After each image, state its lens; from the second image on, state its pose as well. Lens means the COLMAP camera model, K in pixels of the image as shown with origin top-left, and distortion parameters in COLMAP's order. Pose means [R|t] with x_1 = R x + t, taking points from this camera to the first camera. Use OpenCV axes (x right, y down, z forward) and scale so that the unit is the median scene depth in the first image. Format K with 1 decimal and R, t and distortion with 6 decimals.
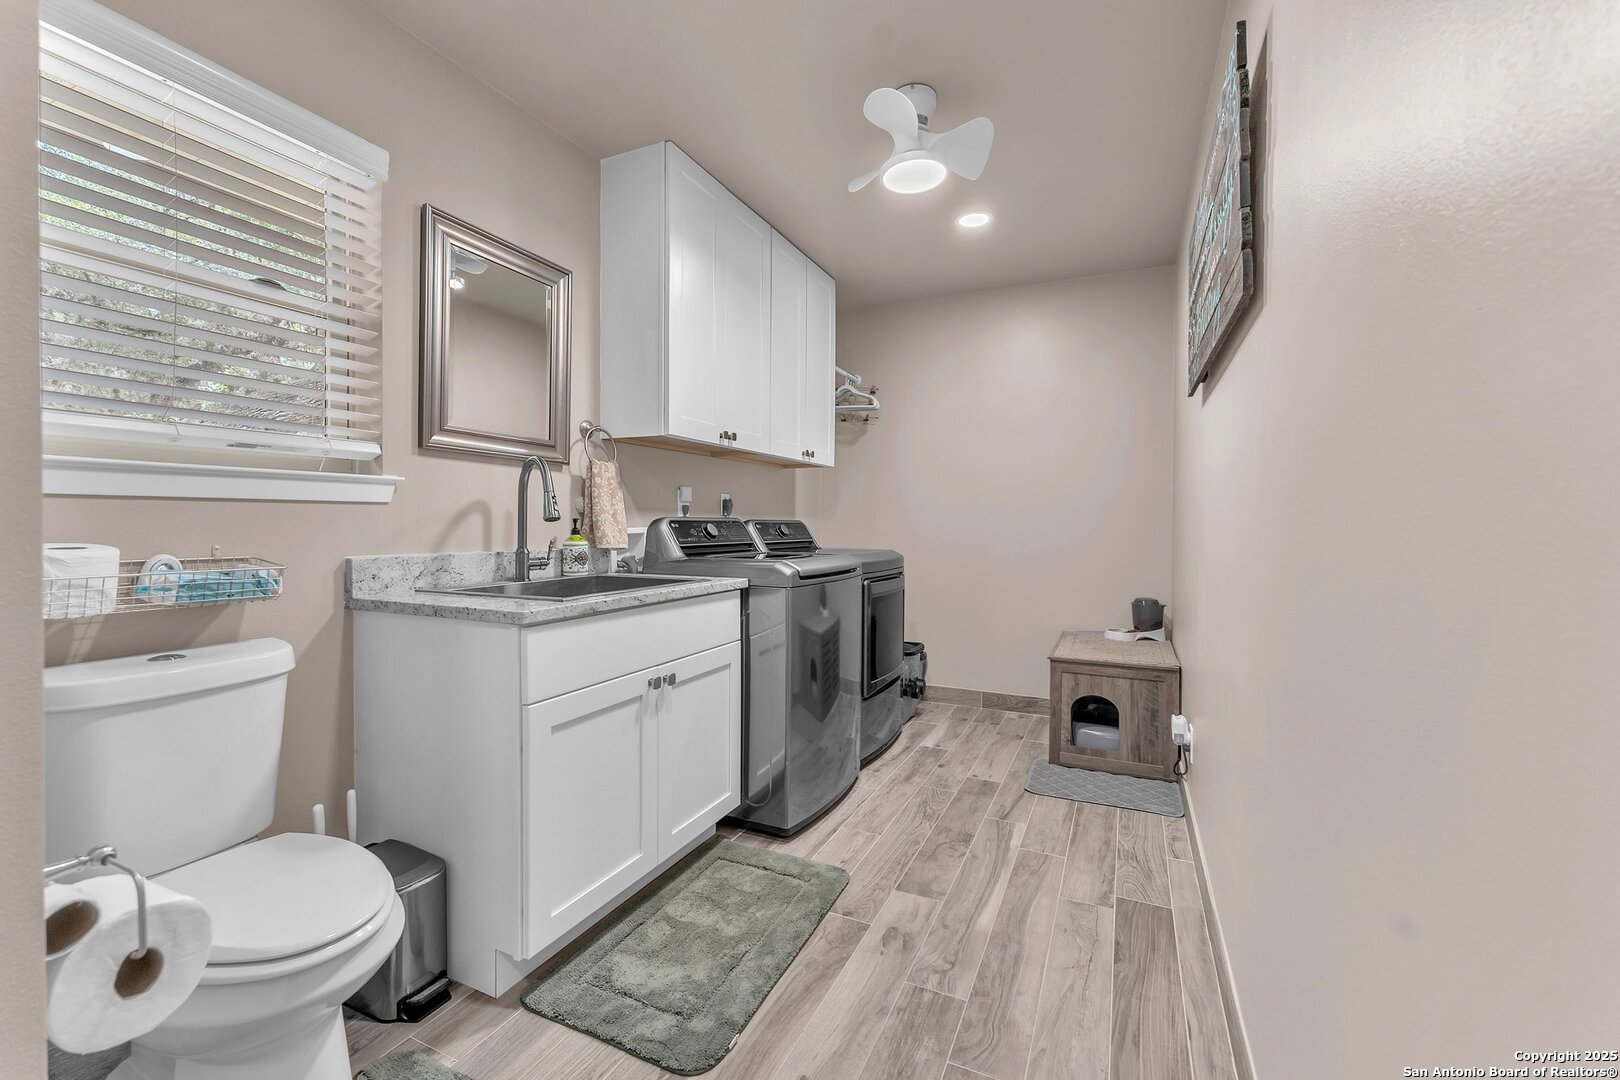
lens RADIAL K [[676.2, 0, 815.0], [0, 676.2, 526.4], [0, 0, 1]] dist [0.000787, -0.000143]
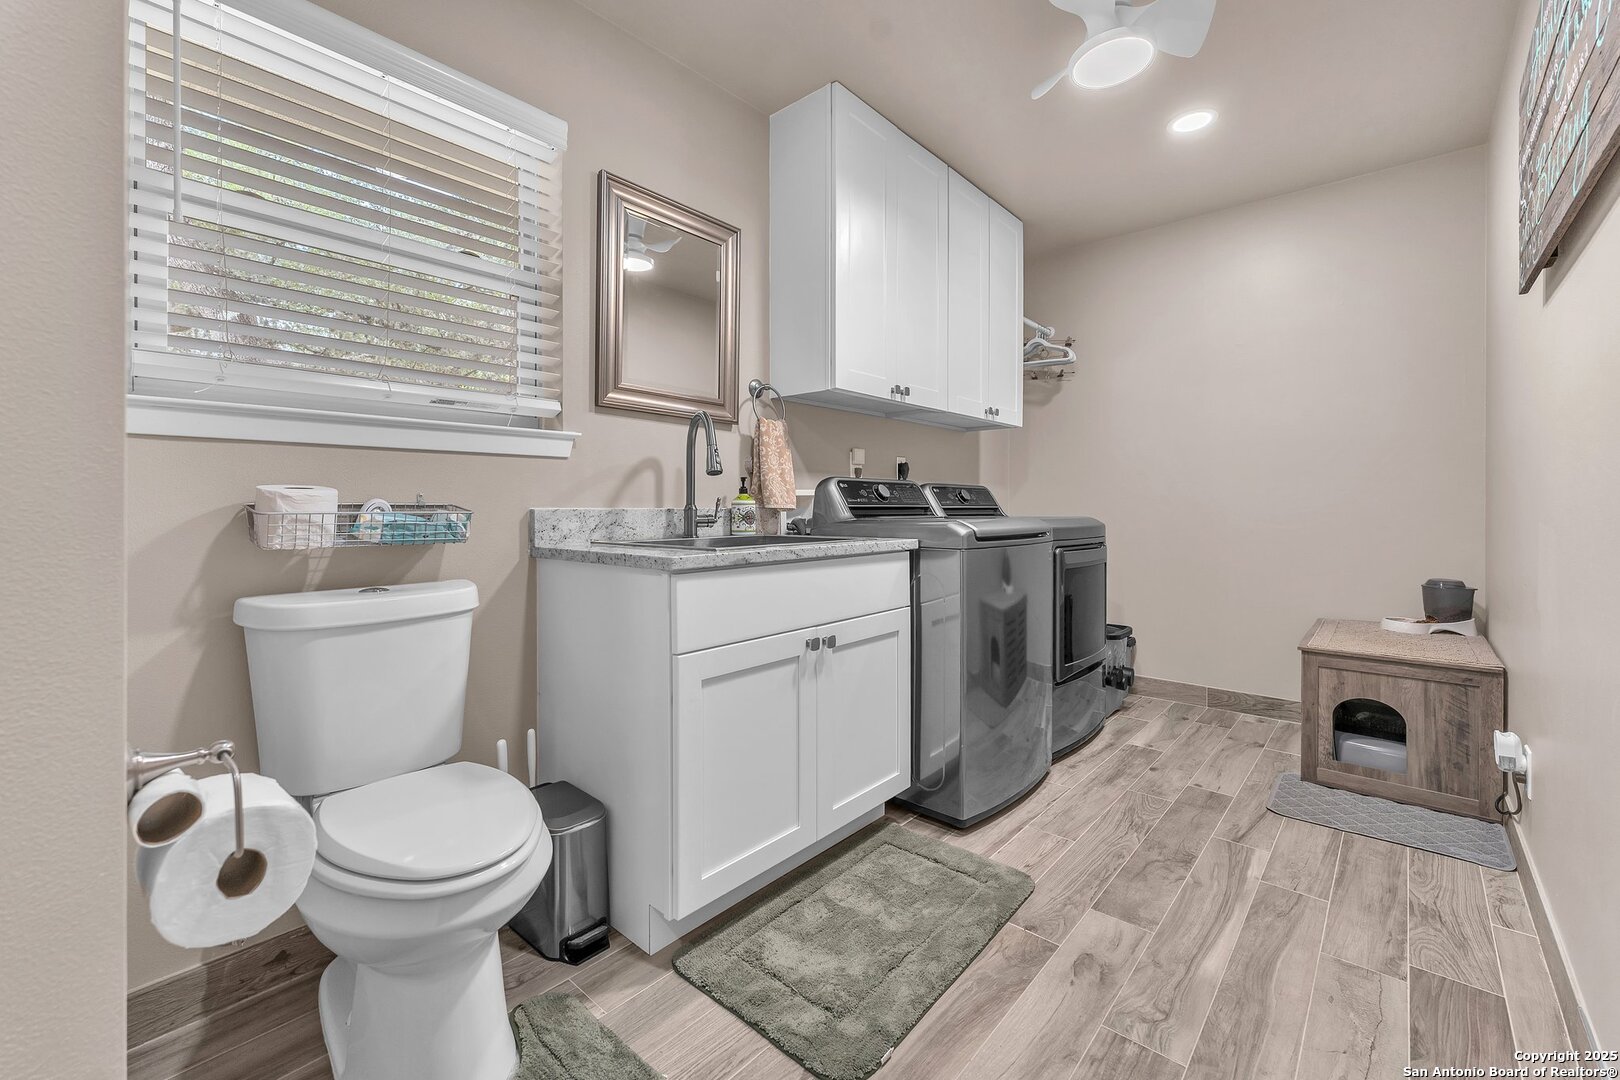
lens RADIAL K [[676.6, 0, 817.8], [0, 676.6, 505.7], [0, 0, 1]] dist [0.001202, 0.000204]
pose [[0.960947, -0.004223, -0.276699, 0.025855], [0.001476, 0.999948, -0.010134, 0.044827], [0.276727, 0.009330, 0.960903, 0.092300]]
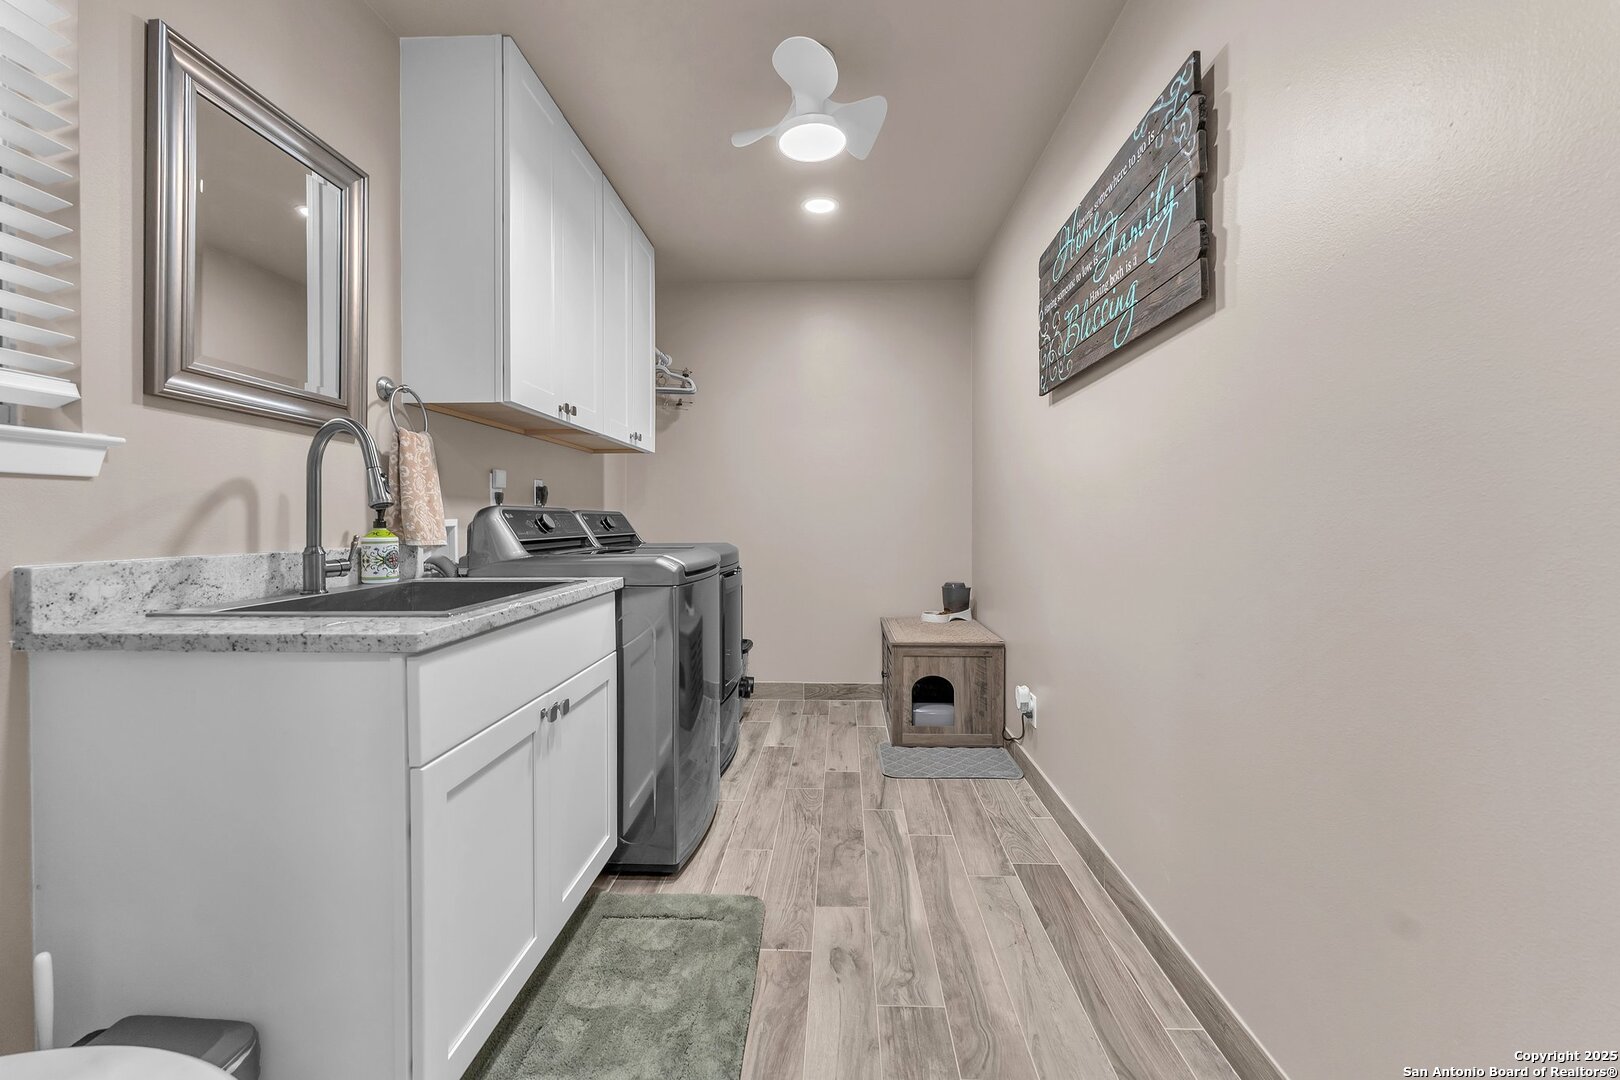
lens RADIAL K [[674.4, 0, 809.9], [0, 674.4, 520.2], [0, 0, 1]] dist [0.001698, 0.000160]
pose [[0.918722, -0.007432, 0.394835, -0.239239], [0.008889, 0.999959, -0.001861, 0.010285], [-0.394805, 0.005219, 0.918750, 0.145431]]
